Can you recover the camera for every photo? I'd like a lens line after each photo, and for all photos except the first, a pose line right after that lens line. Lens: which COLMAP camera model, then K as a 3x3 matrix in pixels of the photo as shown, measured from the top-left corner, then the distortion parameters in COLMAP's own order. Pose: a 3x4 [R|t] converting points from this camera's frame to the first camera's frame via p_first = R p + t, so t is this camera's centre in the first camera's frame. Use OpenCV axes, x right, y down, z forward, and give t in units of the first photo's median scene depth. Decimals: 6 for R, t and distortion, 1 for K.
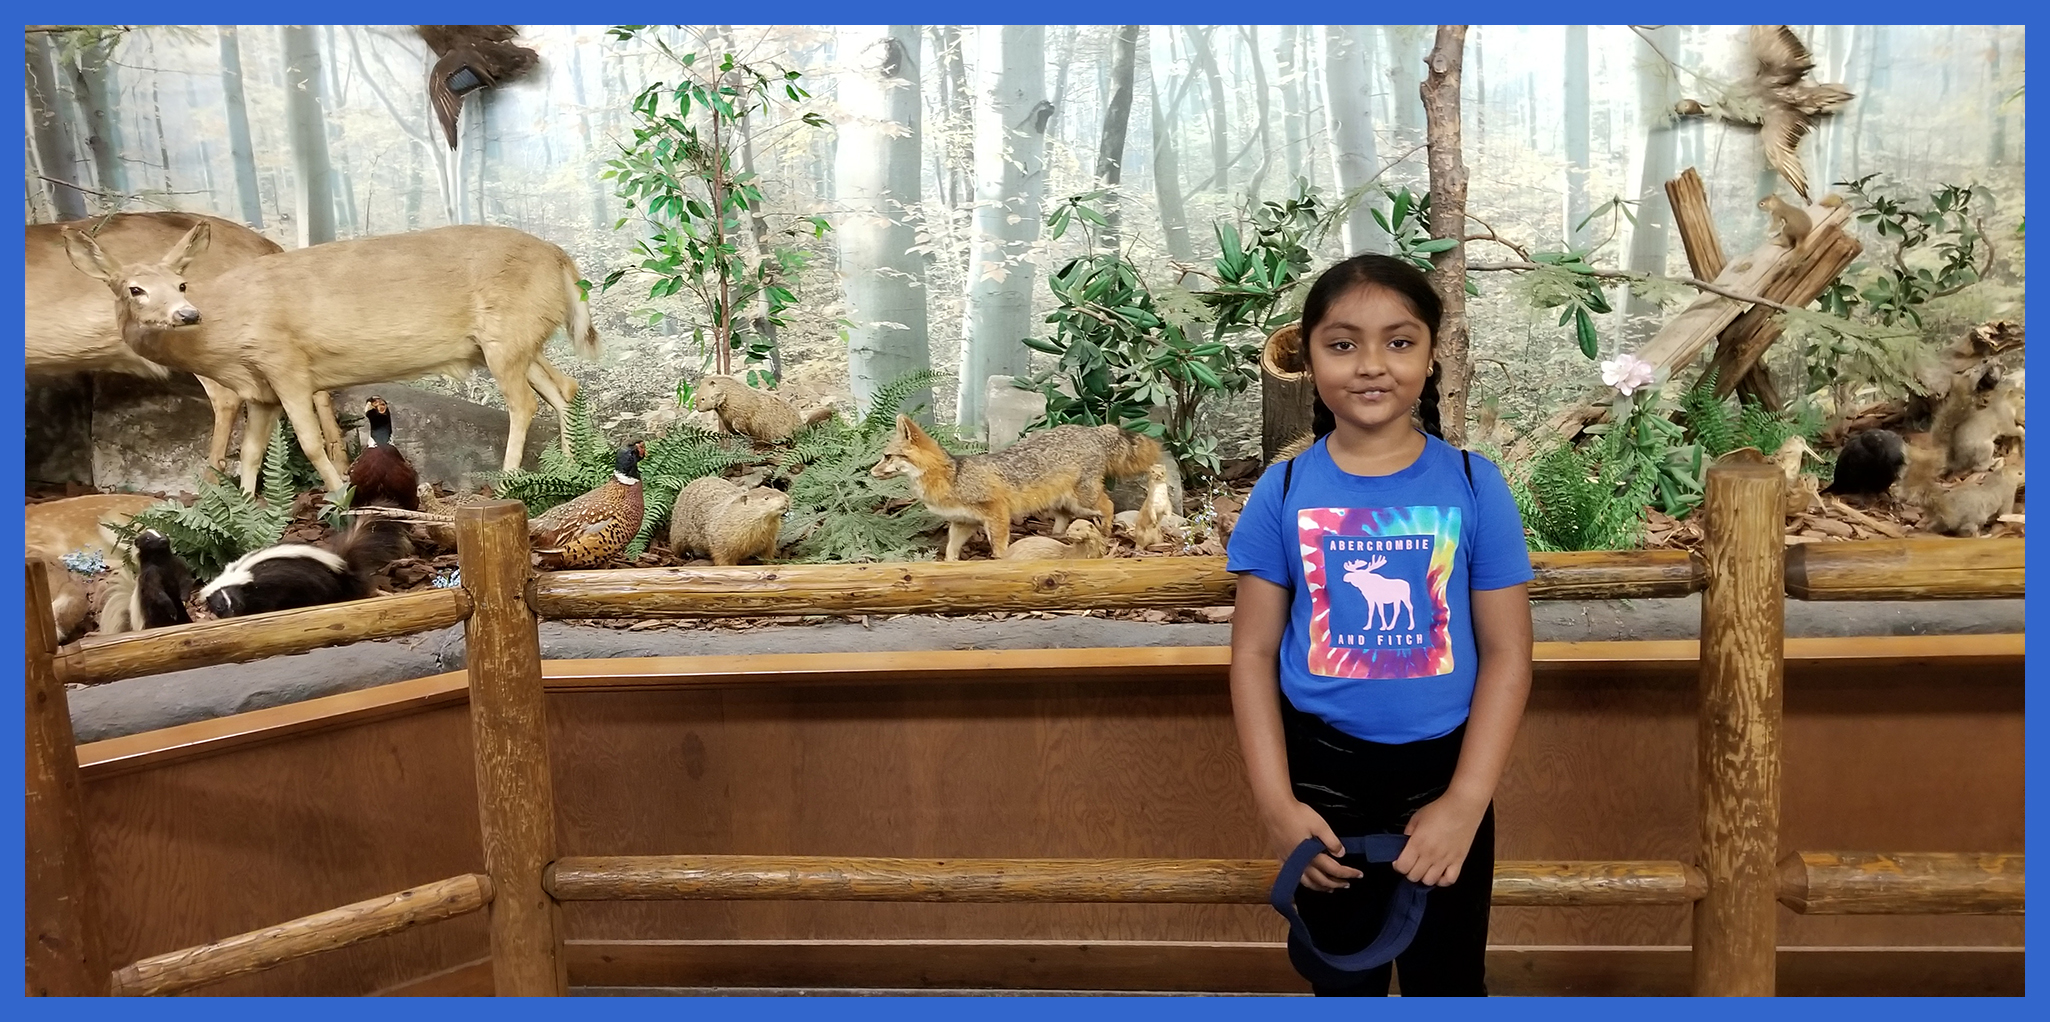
lens RADIAL K [[1590.8, 0, 1035.0], [0, 1590.8, 516.4], [0, 0, 1]] dist [0.077396, -0.163043]
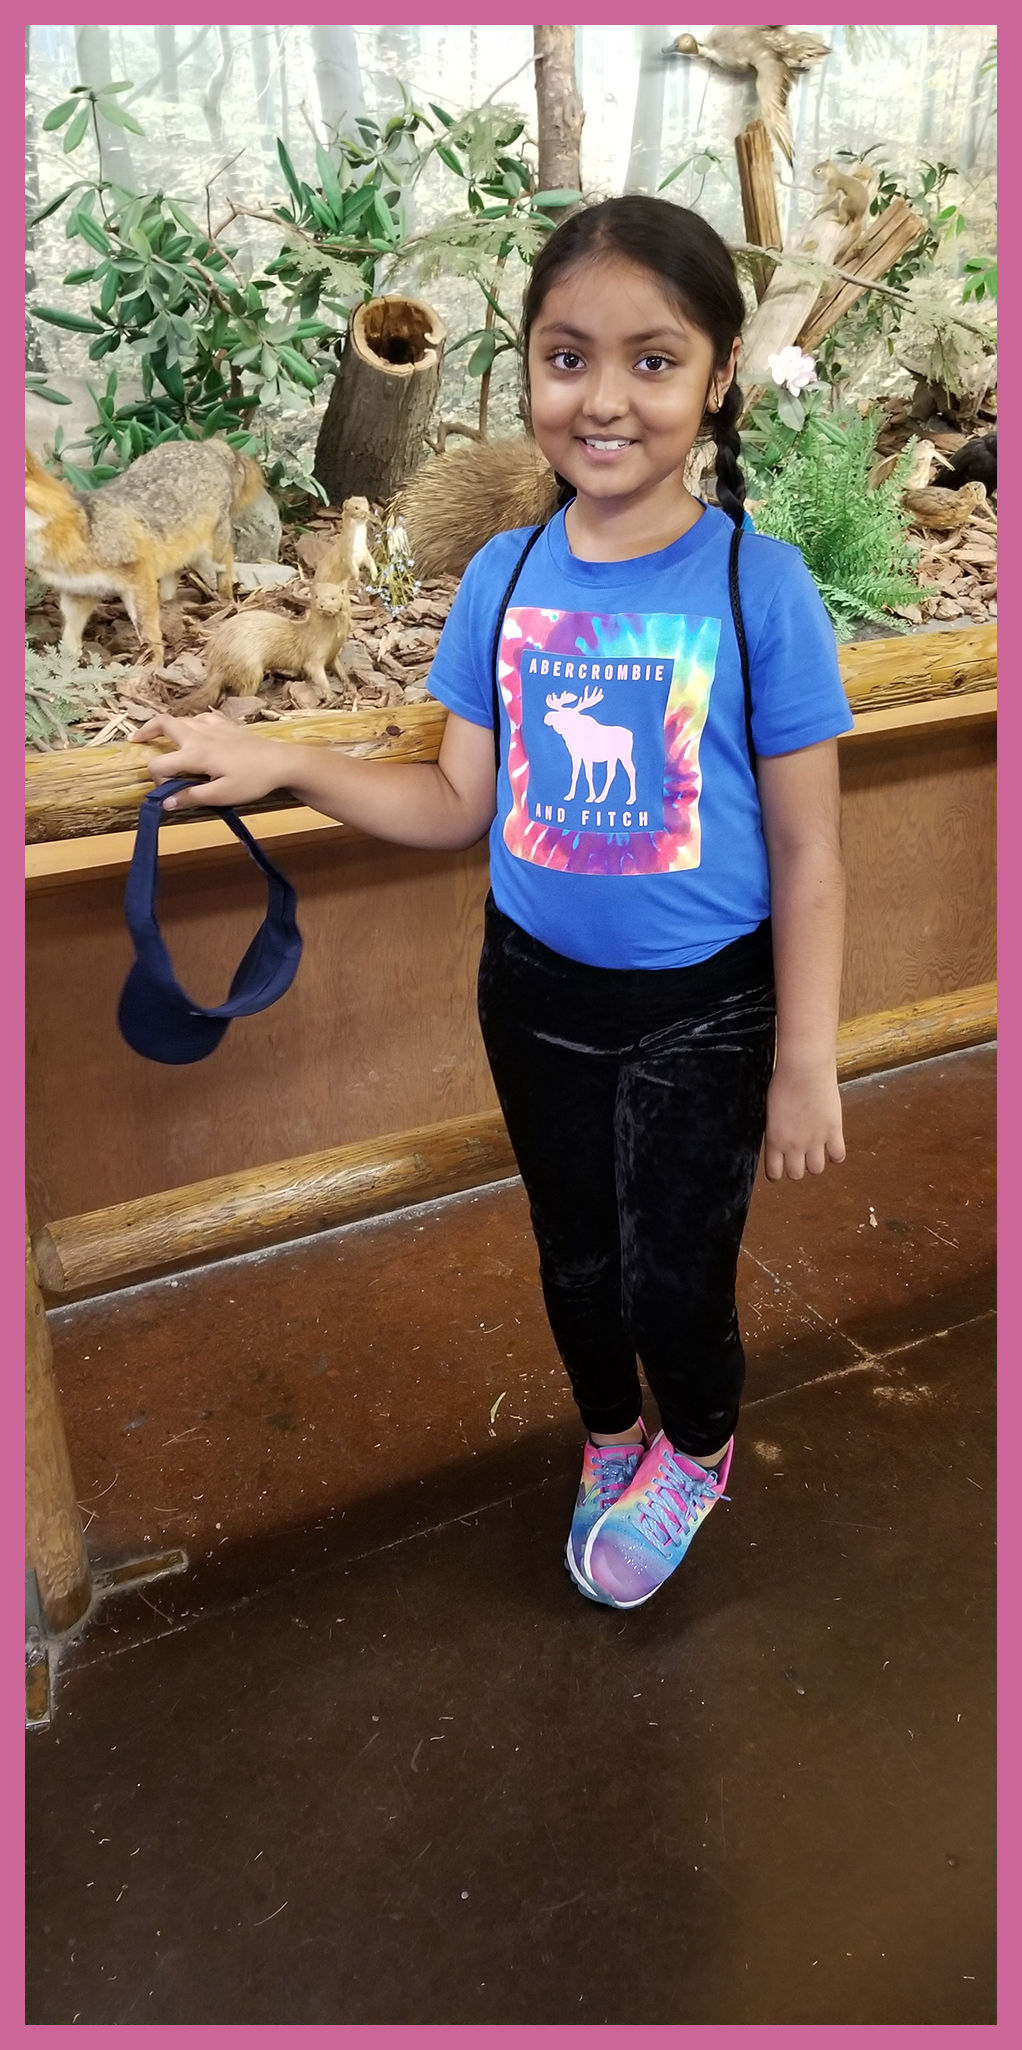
lens RADIAL K [[1590.8, 0, 511.0], [0, 1590.8, 1025.0], [0, 0, 1]] dist [0.077396, -0.163043]
pose [[0.814746, -0.215223, 0.538393, -0.287042], [0.044172, 0.948898, 0.312478, -0.026173], [-0.578133, -0.230808, 0.782618, 0.276690]]
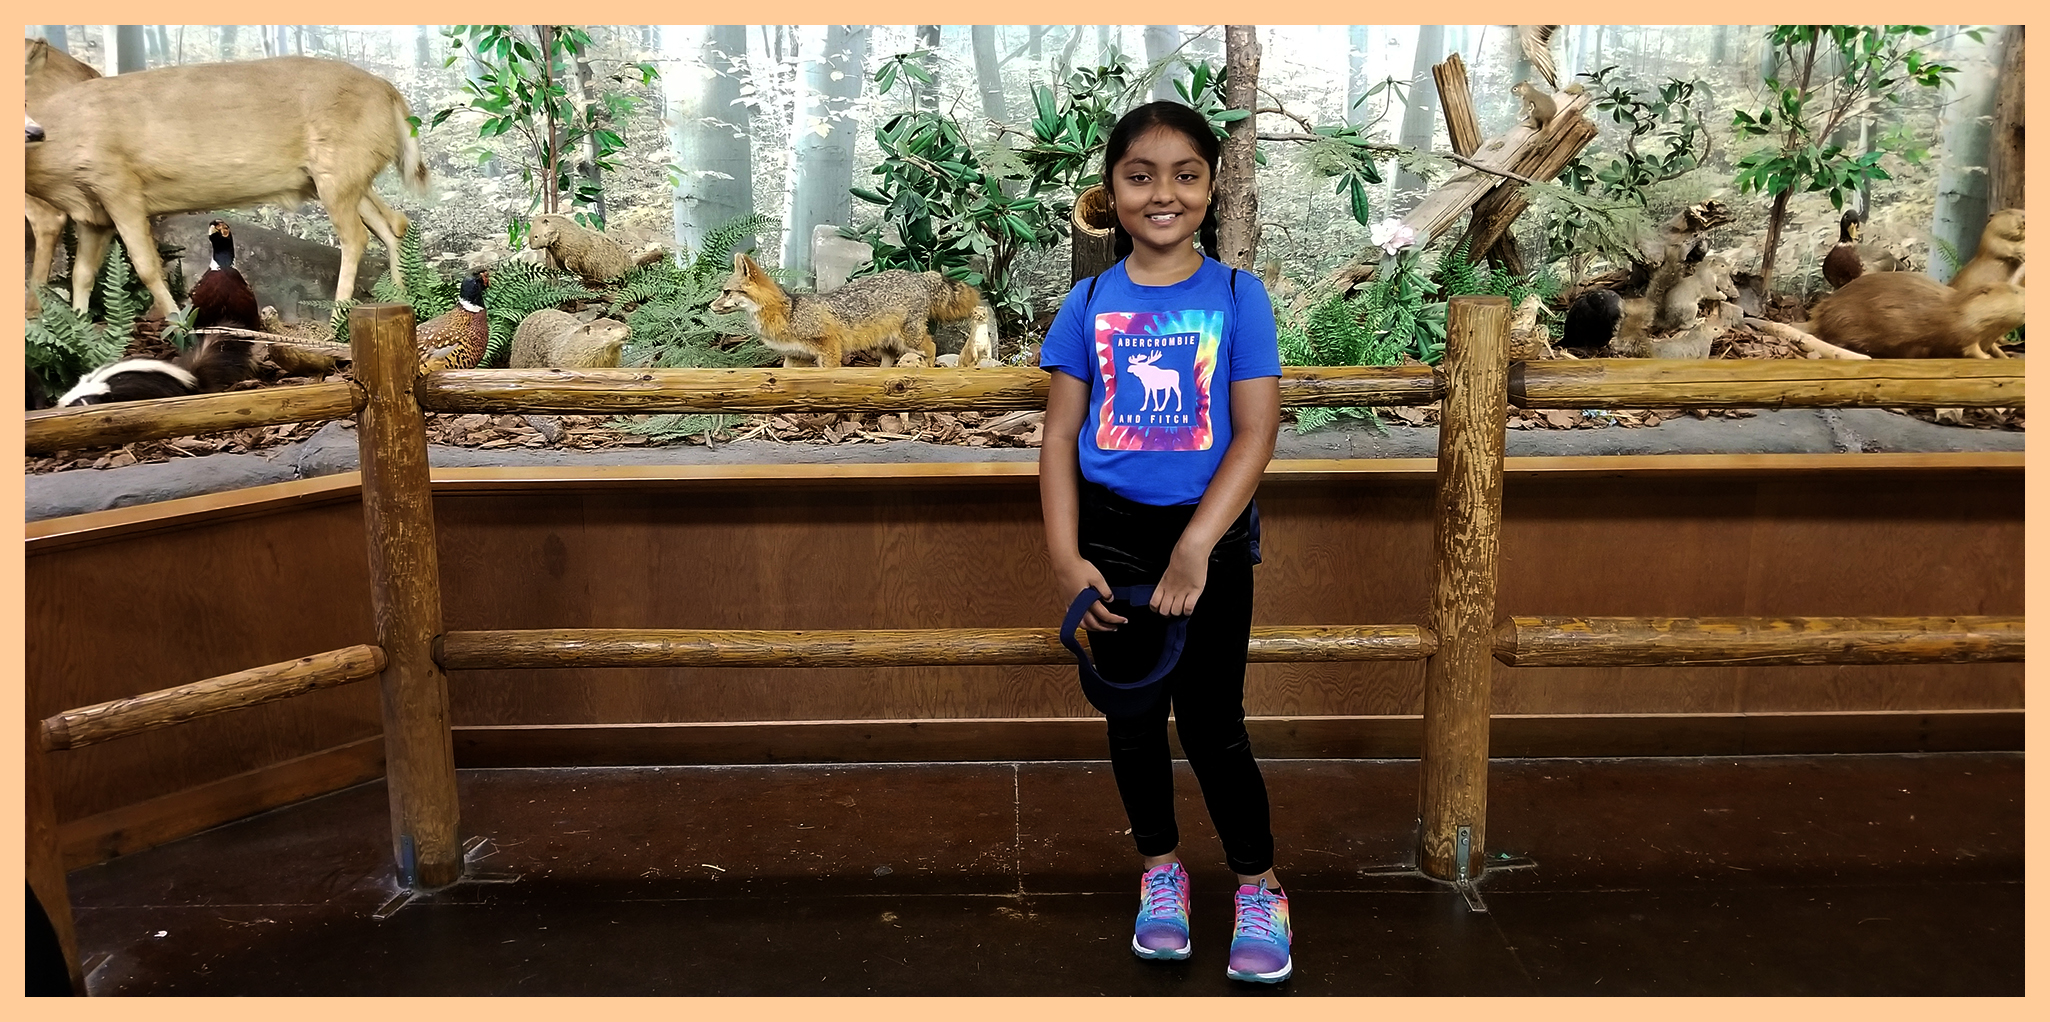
lens RADIAL K [[1590.8, 0, 1035.0], [0, 1590.8, 516.4], [0, 0, 1]] dist [0.077396, -0.163043]
pose [[0.991130, 0.007804, 0.132668, -0.025927], [-0.017267, 0.997374, 0.070330, 0.030140], [-0.131771, -0.071997, 0.988662, -0.085832]]
